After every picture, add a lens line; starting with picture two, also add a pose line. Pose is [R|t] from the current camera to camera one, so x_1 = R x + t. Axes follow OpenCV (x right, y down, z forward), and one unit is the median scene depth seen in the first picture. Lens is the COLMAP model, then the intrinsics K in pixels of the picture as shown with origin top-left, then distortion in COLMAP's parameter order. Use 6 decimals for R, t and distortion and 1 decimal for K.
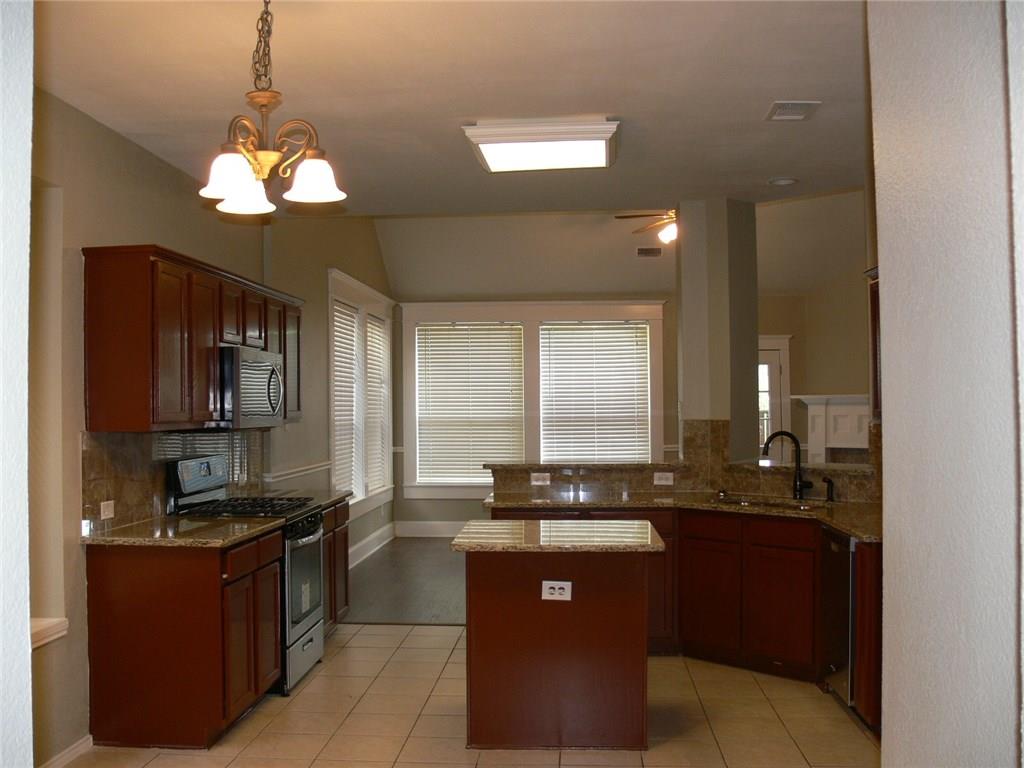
lens RADIAL K [[1055.1, 0, 495.7], [0, 1055.1, 383.3], [0, 0, 1]] dist [-0.186042, 0.229440]
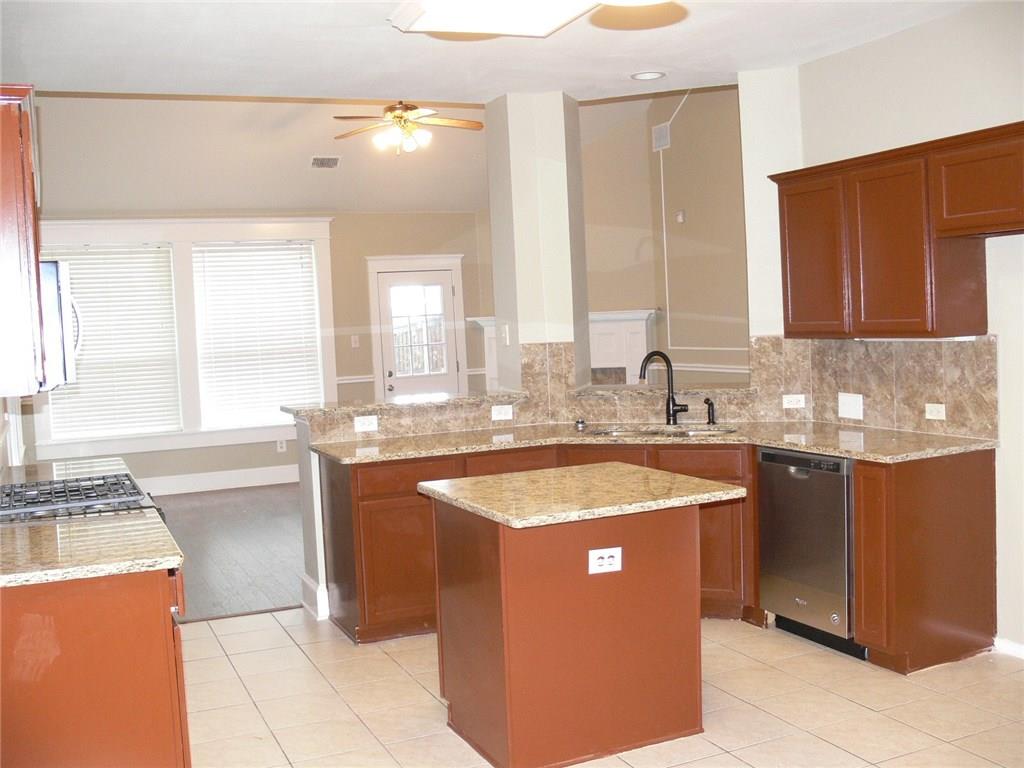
lens RADIAL K [[1055.1, 0, 495.7], [0, 1055.1, 383.3], [0, 0, 1]] dist [-0.186042, 0.229440]
pose [[0.880355, -0.060924, 0.470387, -0.259831], [0.029634, 0.996844, 0.073649, 0.001941], [-0.473390, -0.050898, 0.879381, 0.236114]]
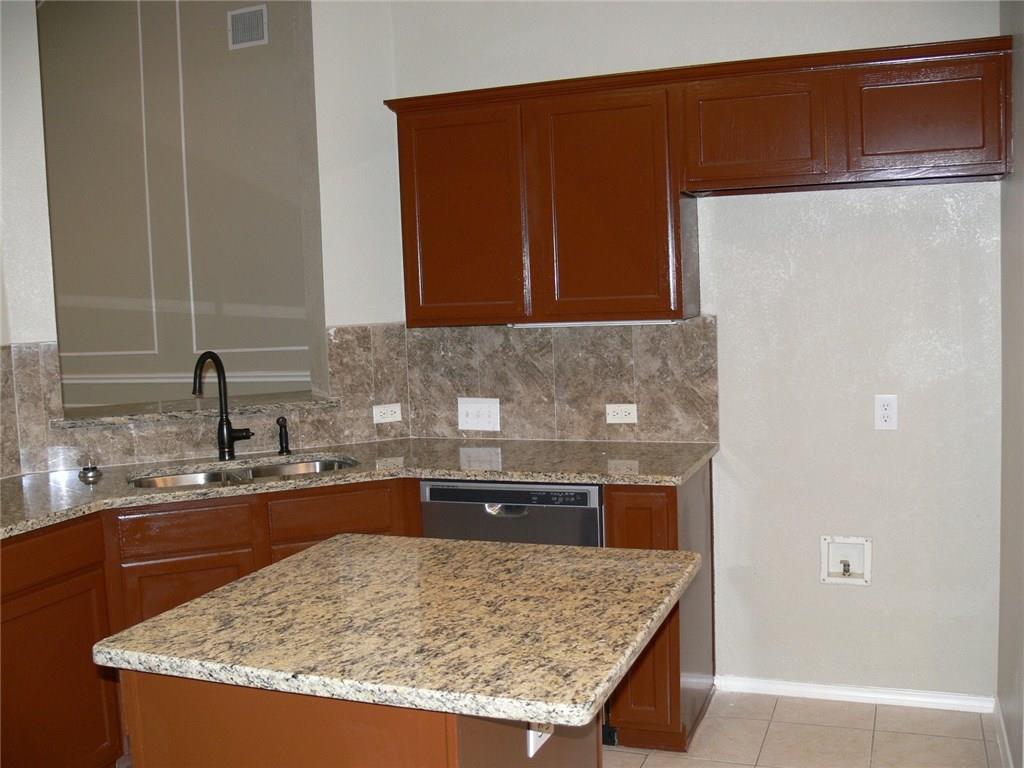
lens RADIAL K [[1055.1, 0, 495.7], [0, 1055.1, 383.3], [0, 0, 1]] dist [-0.186042, 0.229440]
pose [[0.296313, -0.089408, 0.950897, -0.232049], [0.020835, 0.995977, 0.087155, 0.013925], [-0.954864, -0.006013, 0.296983, 0.608370]]
